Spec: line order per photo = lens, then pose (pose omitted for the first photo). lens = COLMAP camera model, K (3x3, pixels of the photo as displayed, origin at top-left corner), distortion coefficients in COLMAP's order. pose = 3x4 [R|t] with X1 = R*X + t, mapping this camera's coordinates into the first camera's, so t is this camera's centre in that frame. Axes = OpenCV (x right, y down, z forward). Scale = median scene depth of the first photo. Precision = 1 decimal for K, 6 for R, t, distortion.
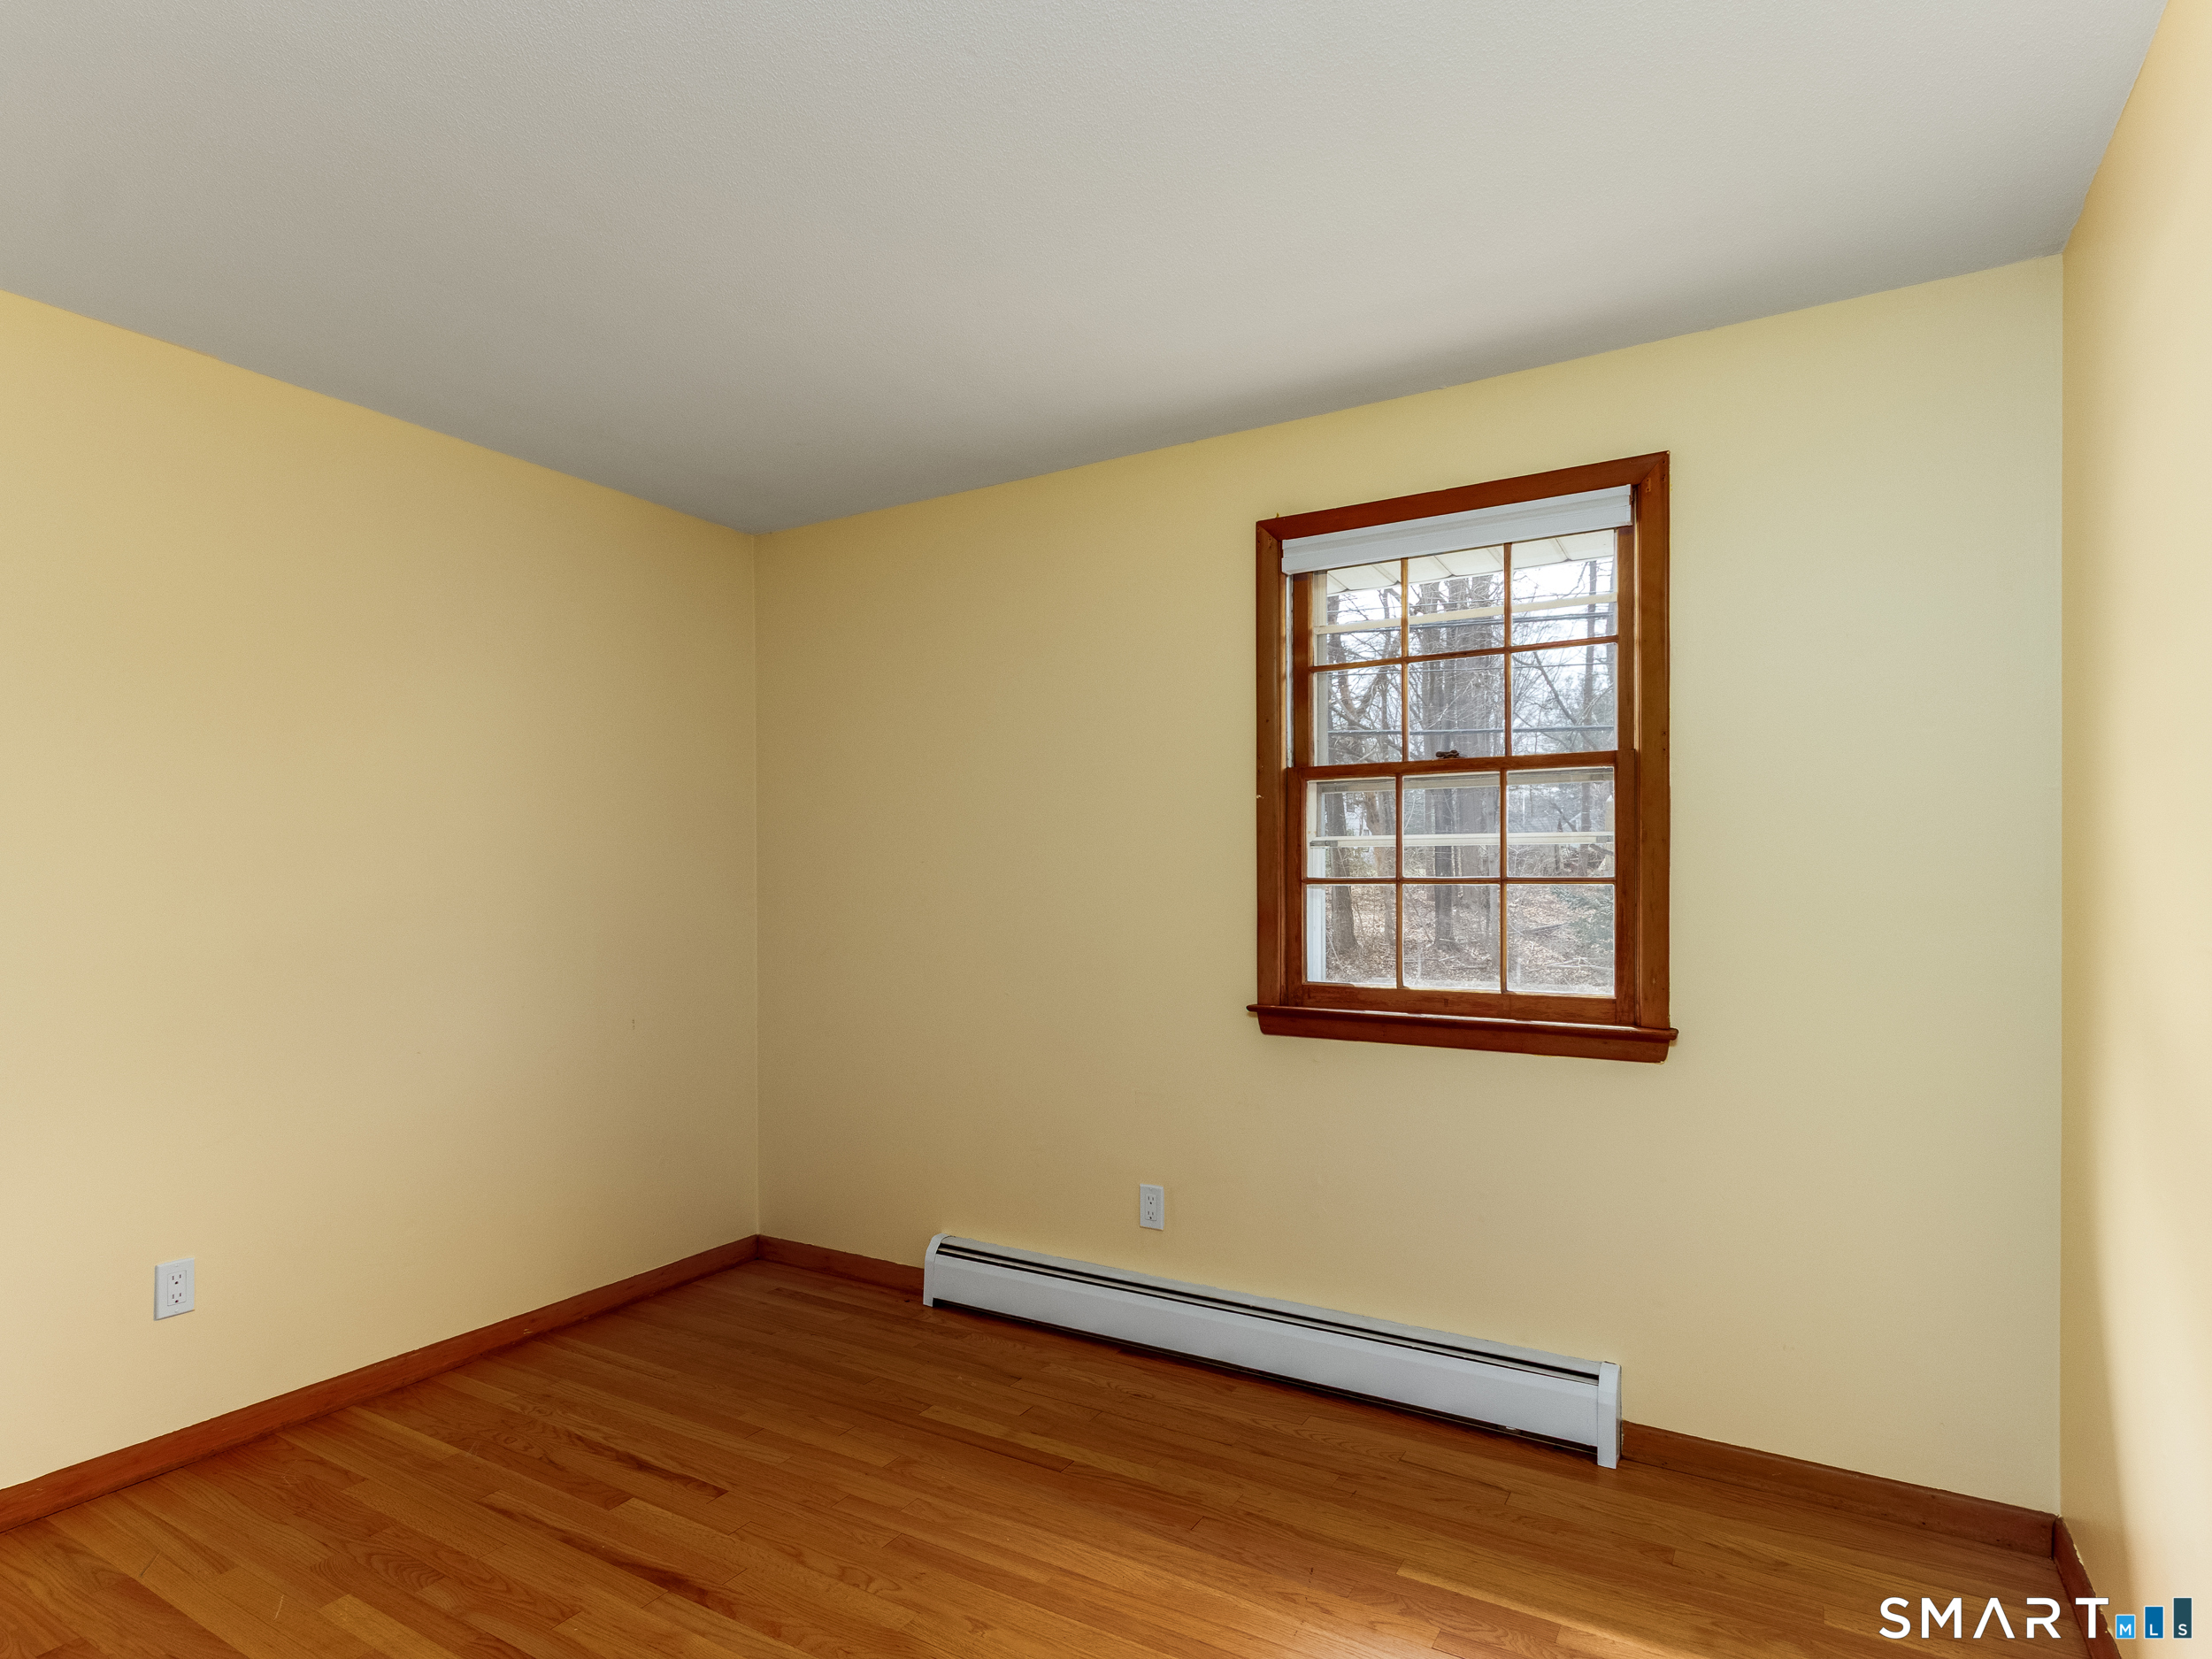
lens RADIAL K [[1155.4, 0, 1112.3], [0, 1155.4, 837.9], [0, 0, 1]] dist [-0.038387, -0.001310]
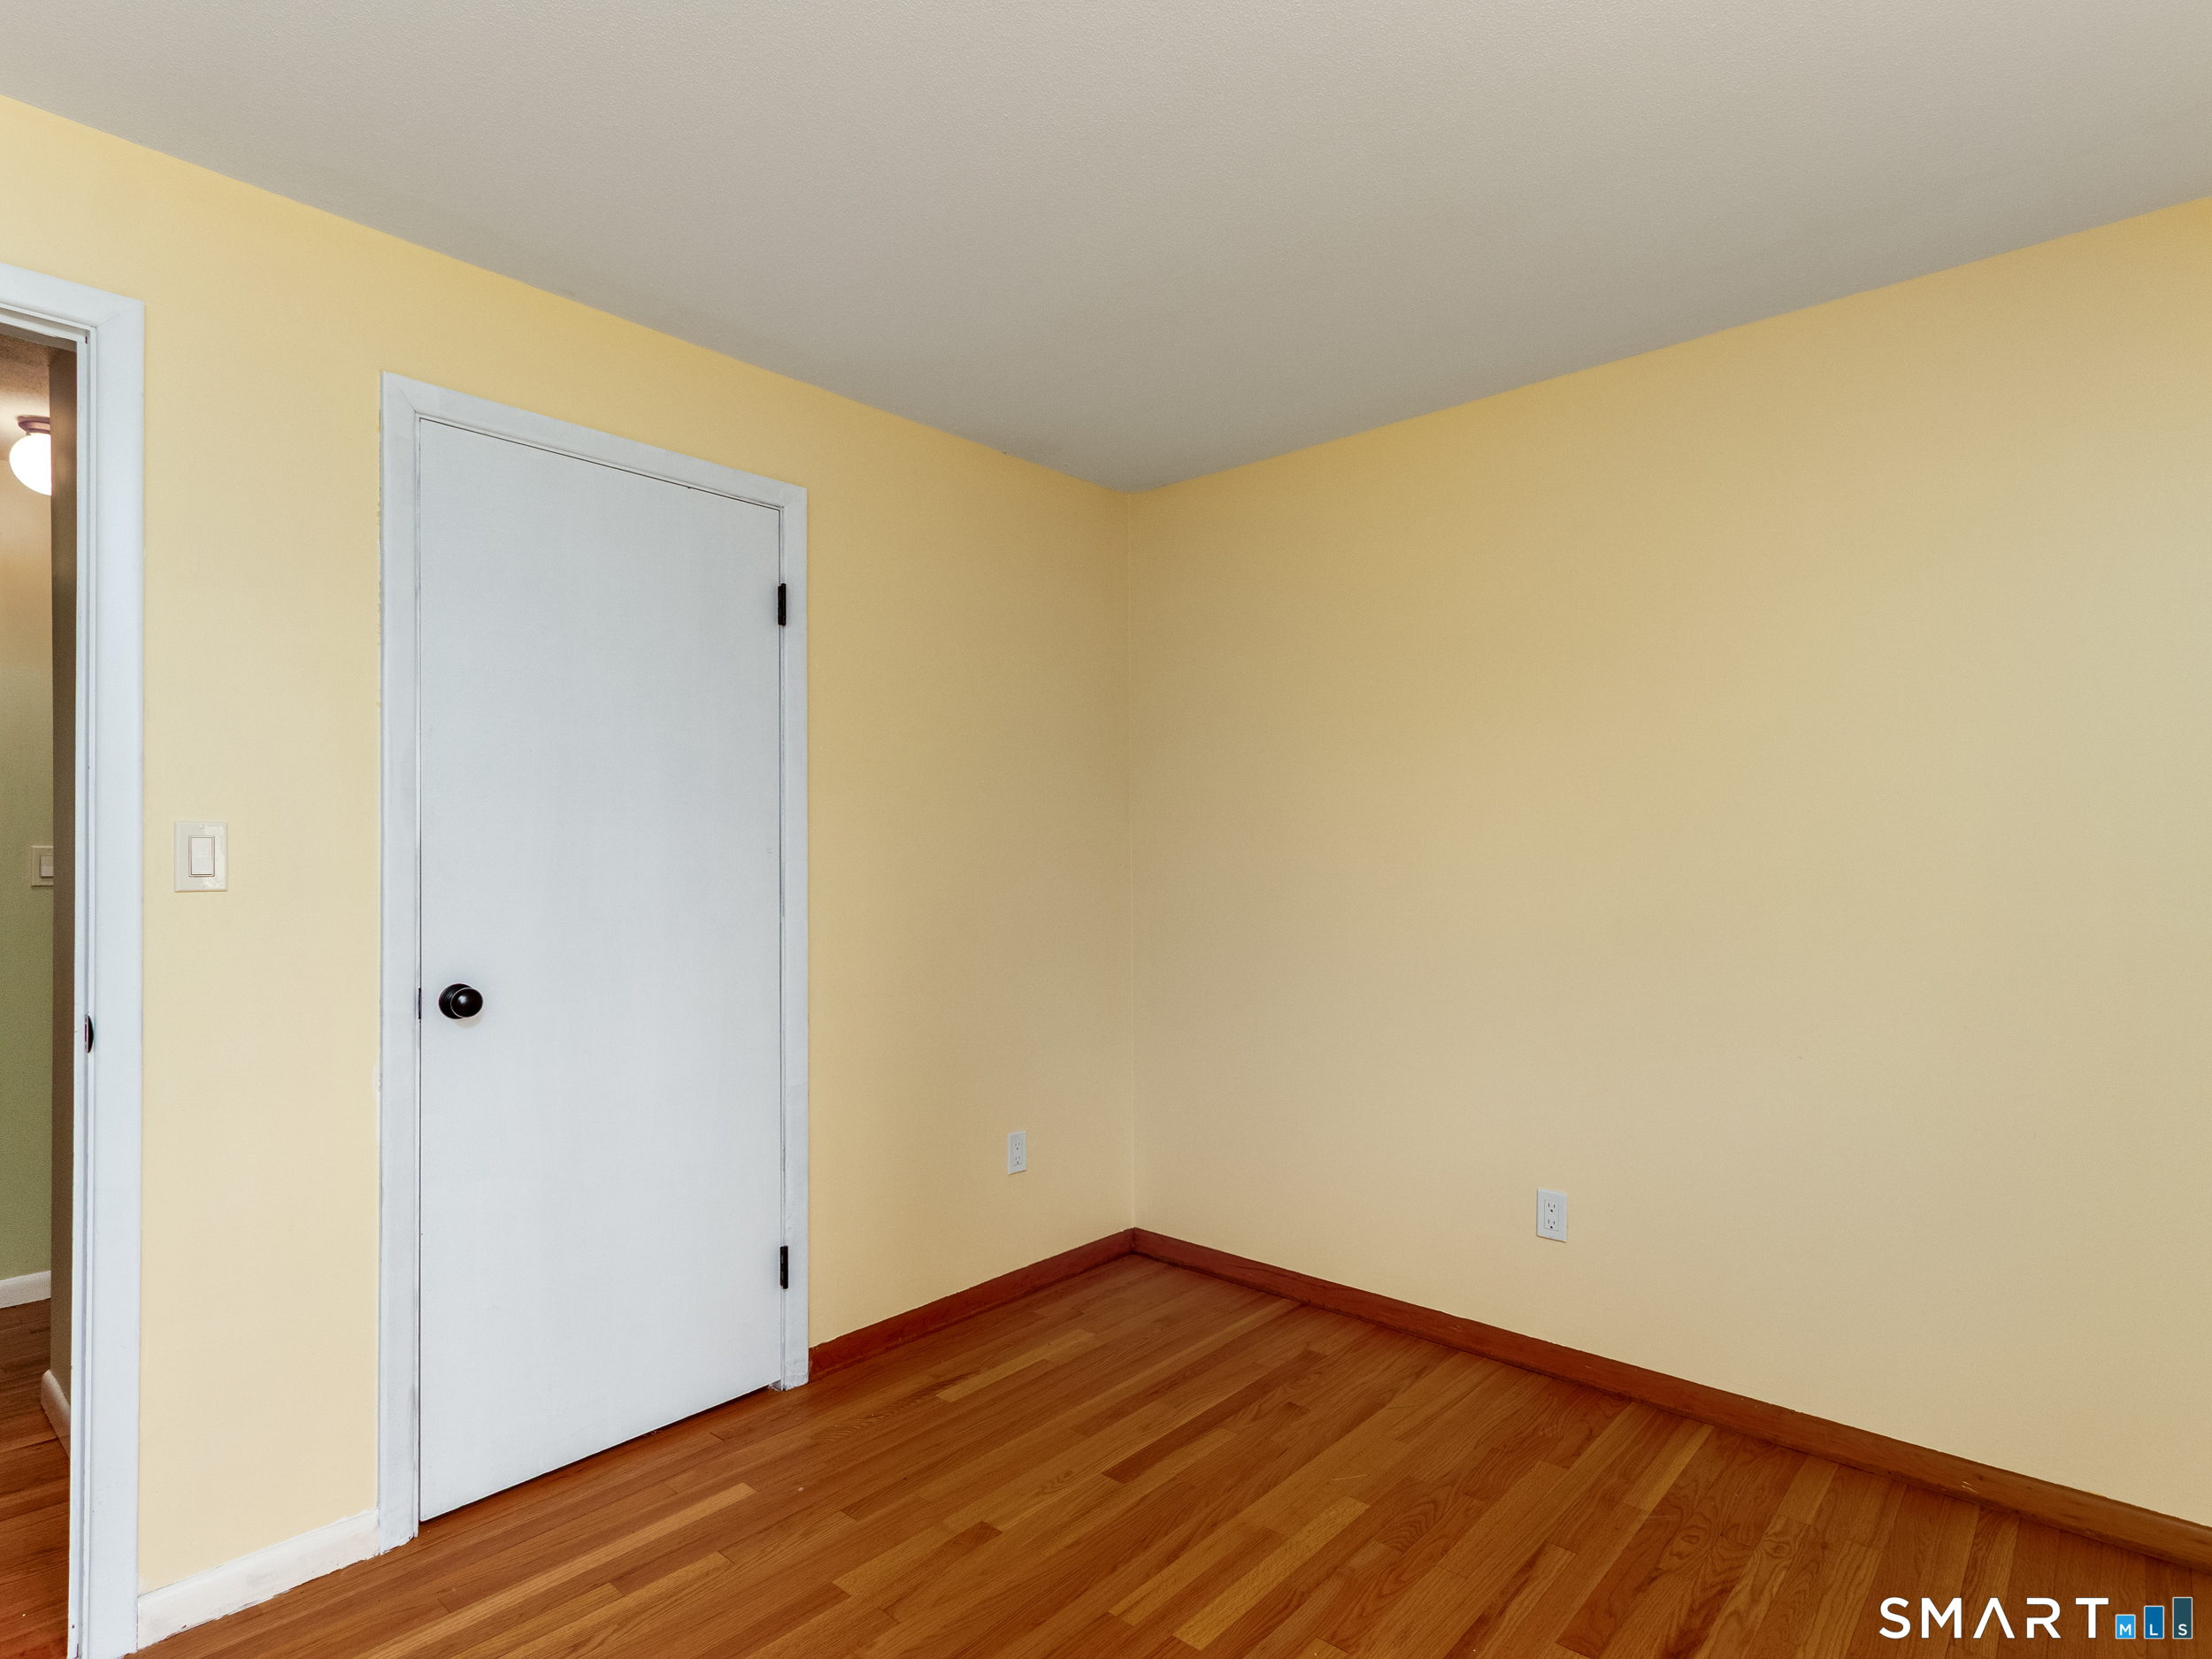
lens RADIAL K [[1155.4, 0, 1111.2], [0, 1155.4, 832.0], [0, 0, 1]] dist [-0.038387, -0.001310]
pose [[-0.201967, -0.001731, -0.979391, 0.390764], [0.021980, 0.999739, -0.006300, 0.016027], [0.979146, -0.022799, -0.201877, 0.839657]]
